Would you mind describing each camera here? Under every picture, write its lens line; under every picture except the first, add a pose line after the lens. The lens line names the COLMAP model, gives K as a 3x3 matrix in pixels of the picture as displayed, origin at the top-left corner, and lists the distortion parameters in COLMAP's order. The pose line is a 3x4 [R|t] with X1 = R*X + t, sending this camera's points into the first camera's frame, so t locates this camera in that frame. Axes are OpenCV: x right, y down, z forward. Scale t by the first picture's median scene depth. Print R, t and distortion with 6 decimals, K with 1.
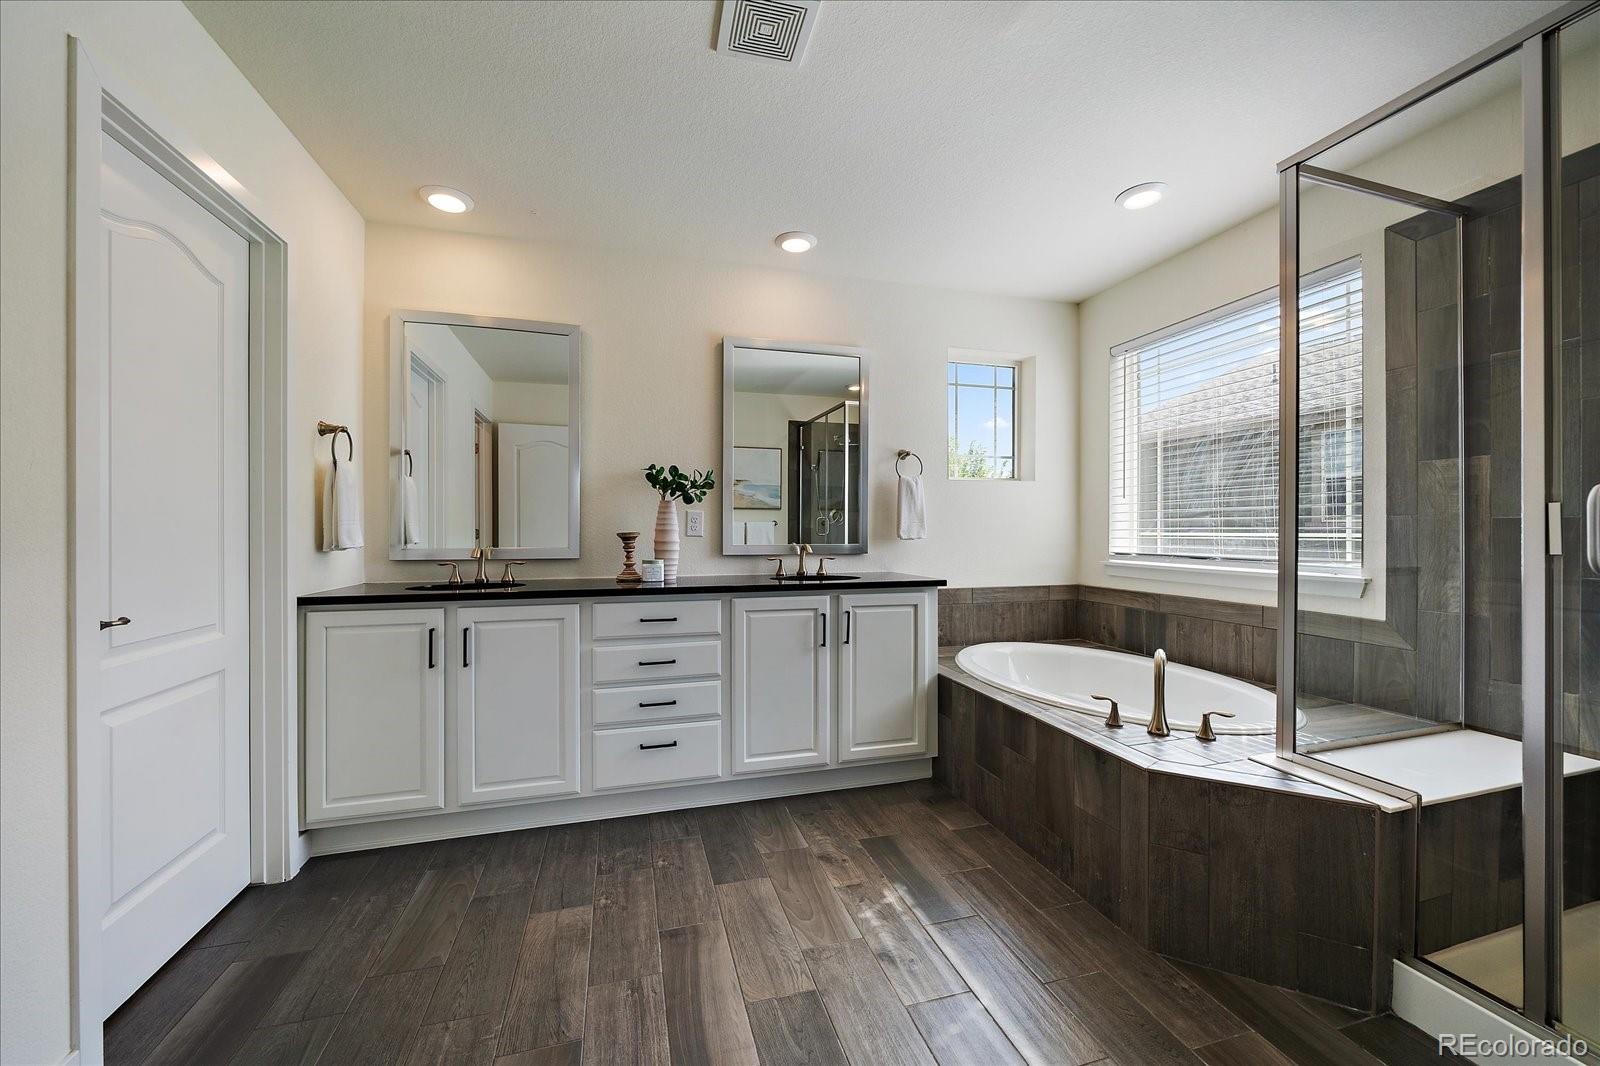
lens RADIAL K [[583.4, 0, 800.0], [0, 583.4, 533.0], [0, 0, 1]] dist [-0.000202, 0.000051]
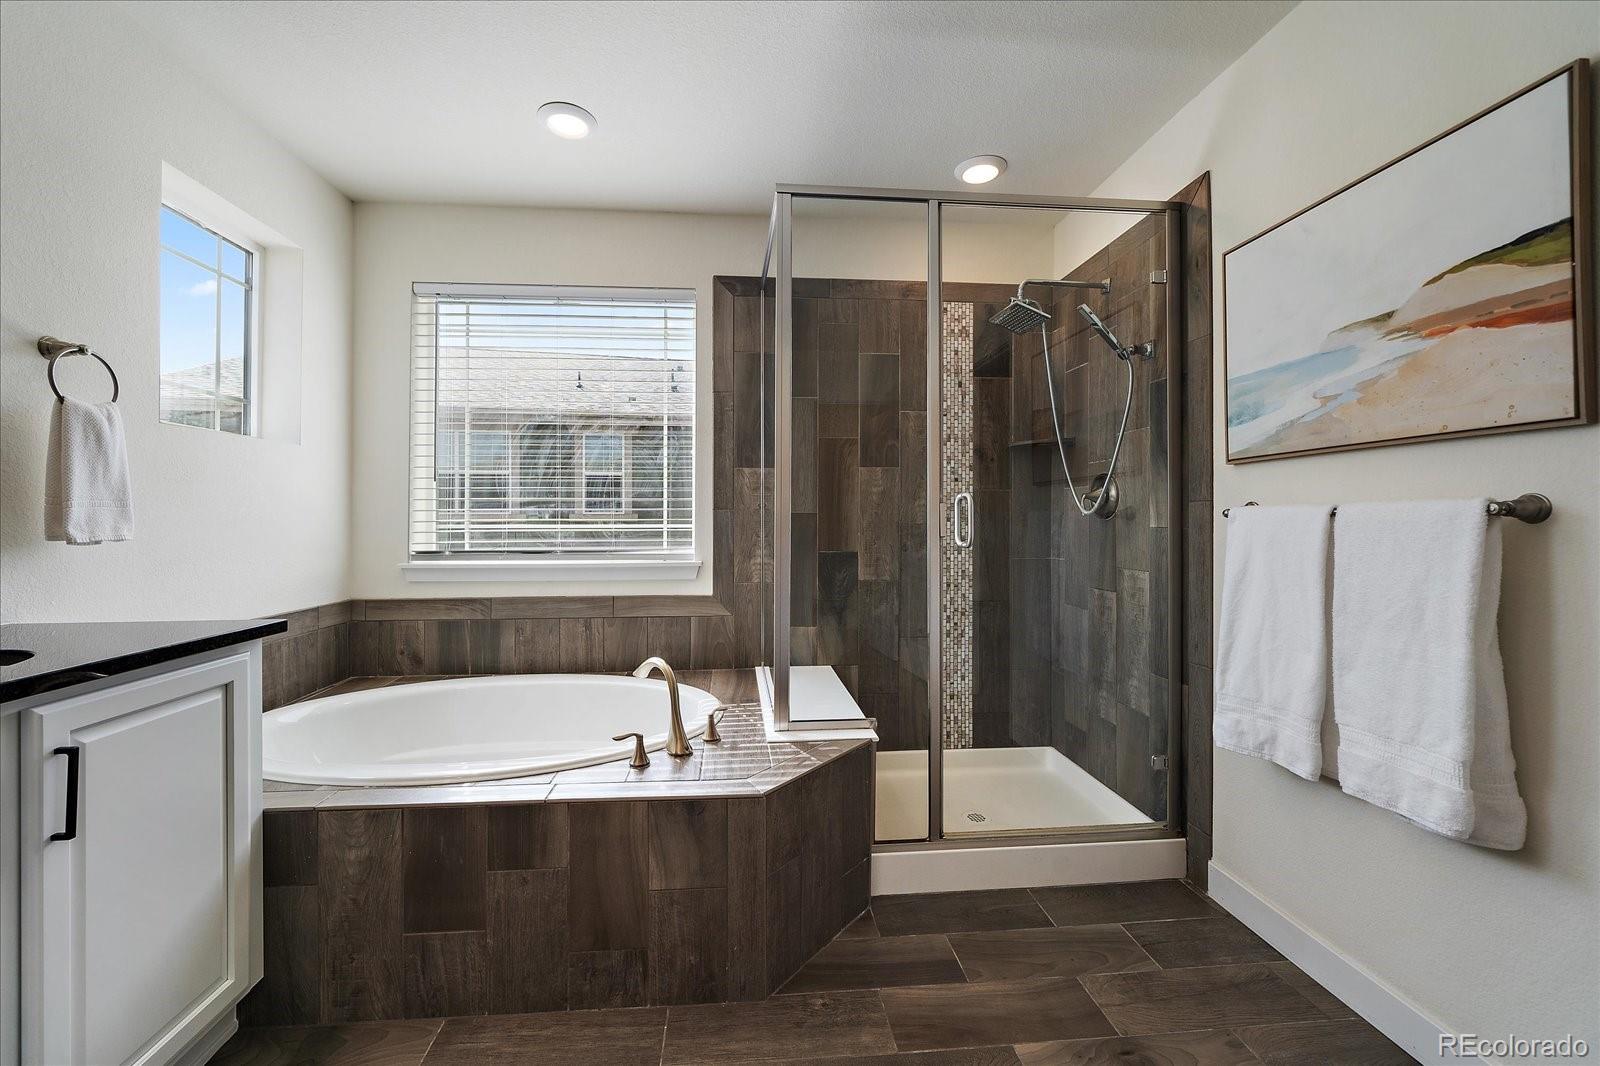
lens RADIAL K [[610.0, 0, 793.9], [0, 610.0, 520.6], [0, 0, 1]] dist [-0.002319, -0.000095]
pose [[0.219251, 0.001043, 0.975668, -0.172382], [0.007950, 0.999964, -0.002856, -0.001032], [-0.975636, 0.008383, 0.219235, 0.448115]]
